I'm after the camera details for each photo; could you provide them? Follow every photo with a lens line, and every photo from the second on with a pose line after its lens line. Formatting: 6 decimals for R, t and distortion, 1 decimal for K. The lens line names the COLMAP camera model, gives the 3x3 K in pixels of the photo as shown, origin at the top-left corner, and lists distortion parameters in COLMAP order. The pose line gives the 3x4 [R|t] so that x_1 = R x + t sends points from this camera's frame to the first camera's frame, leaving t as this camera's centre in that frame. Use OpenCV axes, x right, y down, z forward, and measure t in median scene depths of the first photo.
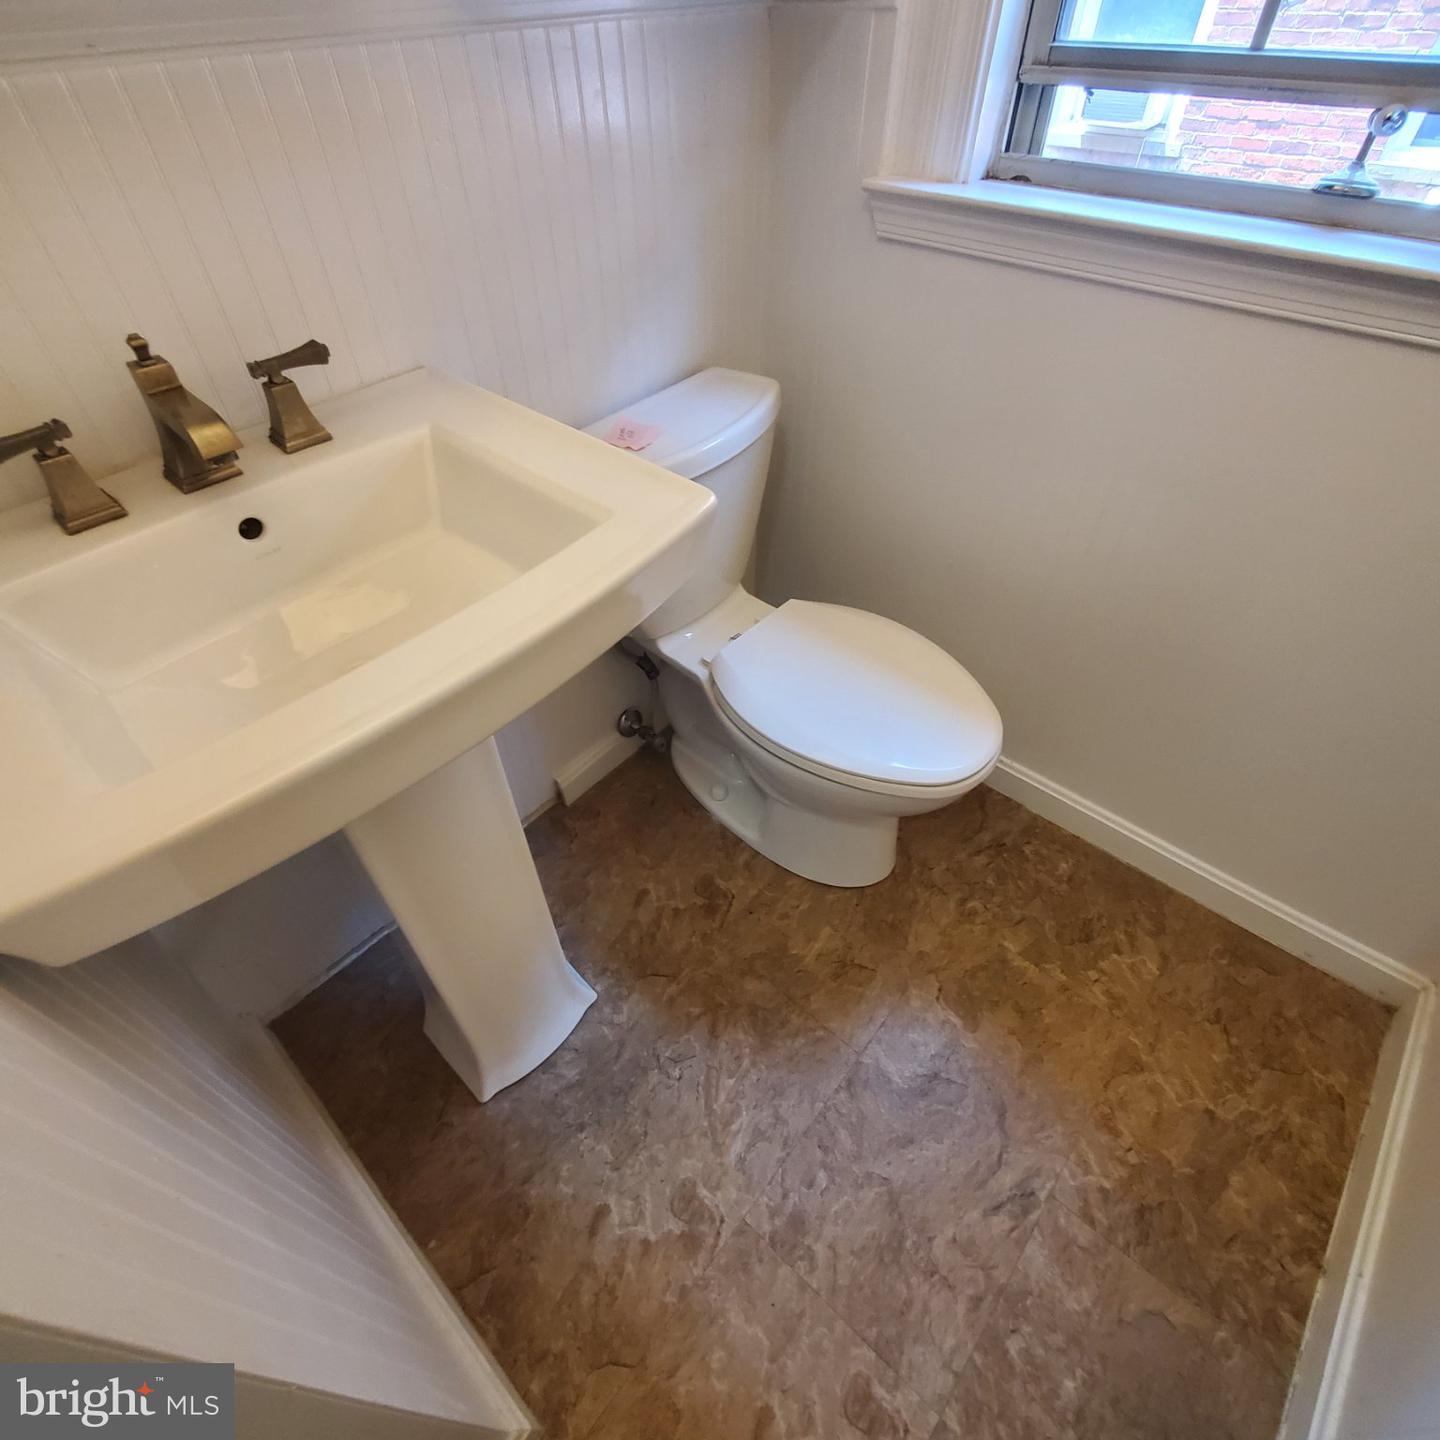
lens RADIAL K [[761.3, 0, 711.1], [0, 761.3, 710.4], [0, 0, 1]] dist [0.000703, -0.000274]
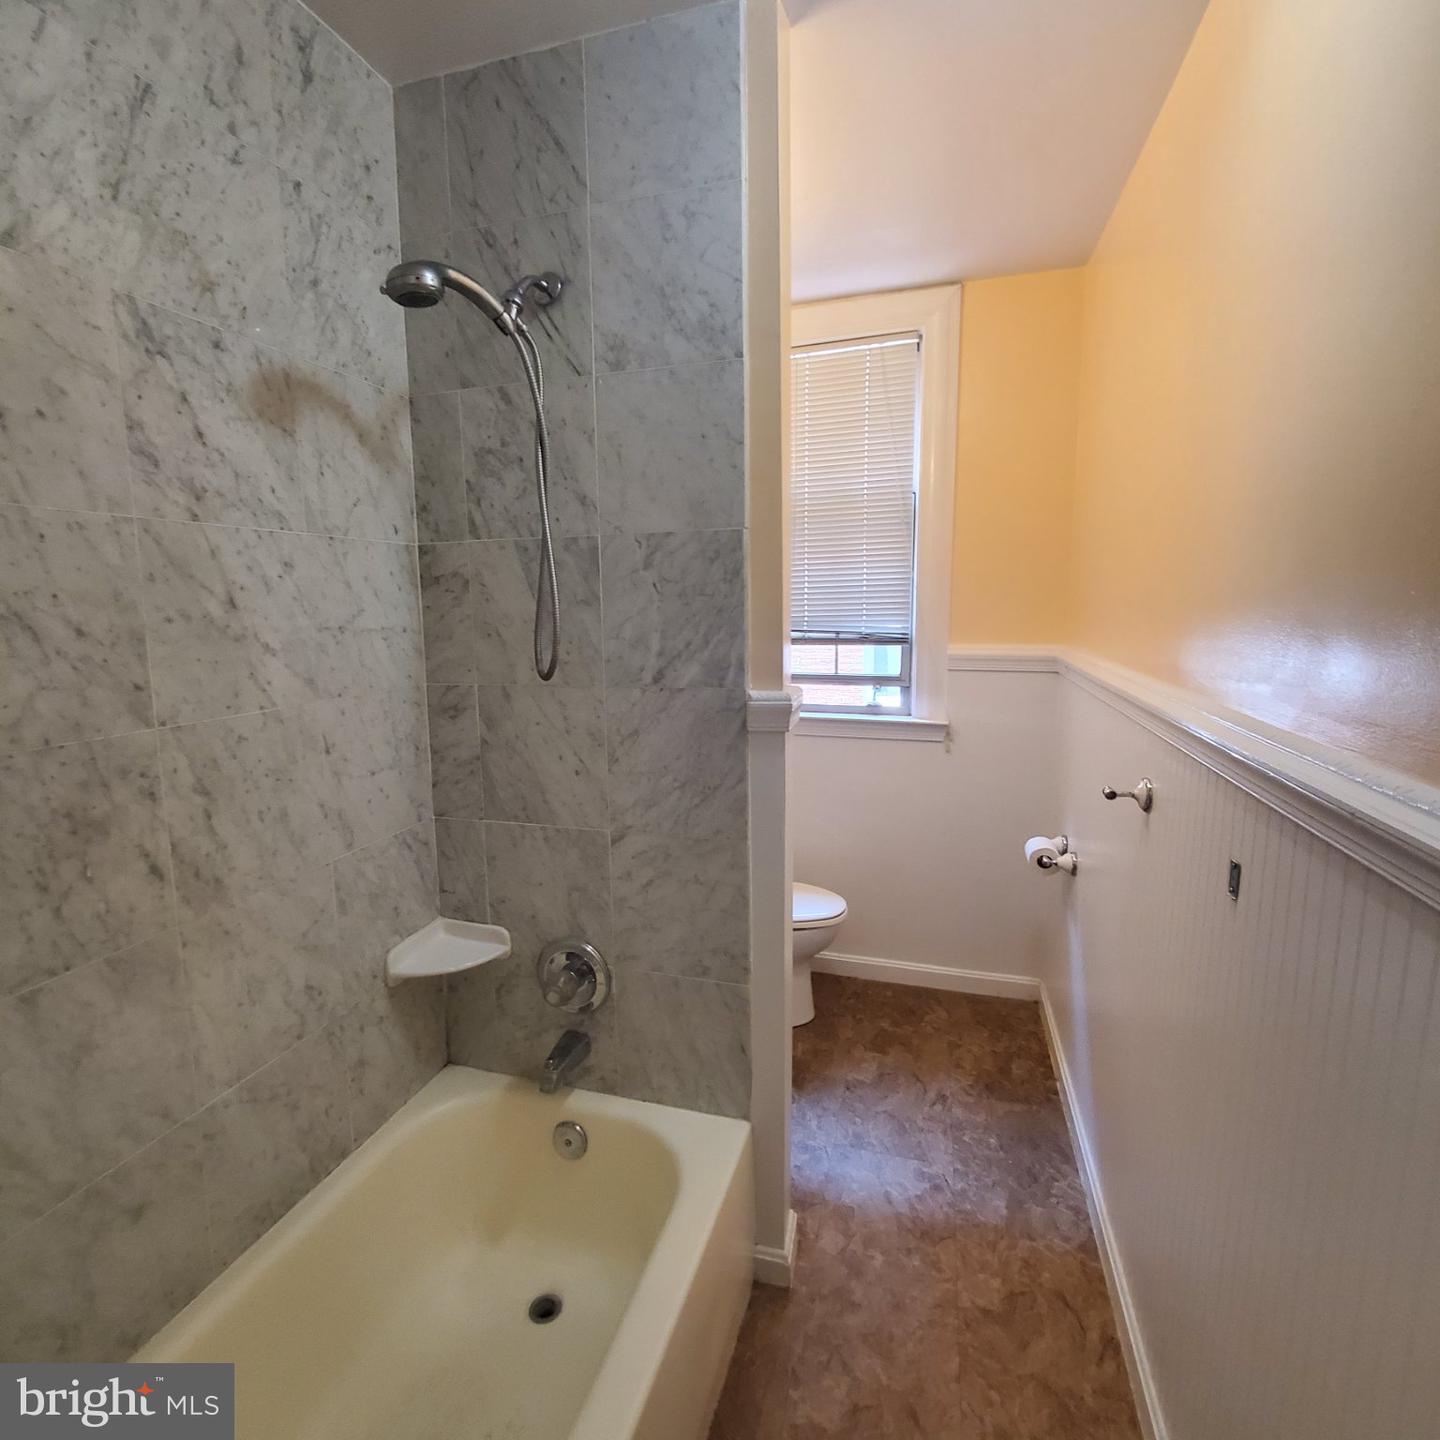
lens RADIAL K [[761.3, 0, 711.1], [0, 761.3, 710.4], [0, 0, 1]] dist [0.000703, -0.000274]
pose [[0.905104, -0.056148, 0.421467, -0.520297], [0.301346, 0.784009, -0.542698, 0.398390], [-0.299963, 0.618205, 0.726529, -0.520206]]
